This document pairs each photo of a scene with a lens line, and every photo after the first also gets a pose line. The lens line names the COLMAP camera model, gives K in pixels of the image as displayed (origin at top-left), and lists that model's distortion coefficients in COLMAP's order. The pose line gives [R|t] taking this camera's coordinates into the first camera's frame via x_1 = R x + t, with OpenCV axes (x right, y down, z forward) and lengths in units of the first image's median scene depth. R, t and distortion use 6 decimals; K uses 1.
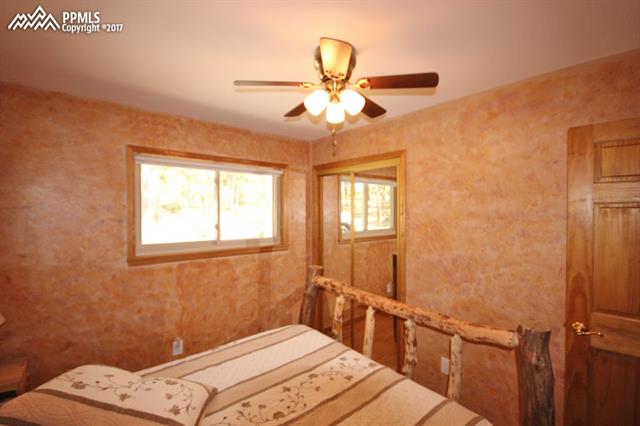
lens RADIAL K [[299.7, 0, 320.0], [0, 299.7, 213.0], [0, 0, 1]] dist [0.000168, 0.000106]
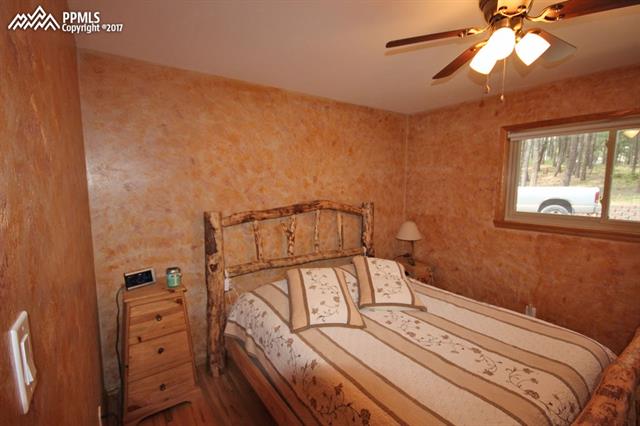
lens RADIAL K [[299.7, 0, 320.0], [0, 299.7, 213.0], [0, 0, 1]] dist [0.000168, 0.000106]
pose [[-0.102630, 0.102154, -0.989460, 0.665823], [-0.009044, 0.994576, 0.103620, -0.000459], [0.994679, 0.019583, -0.101149, 0.406465]]
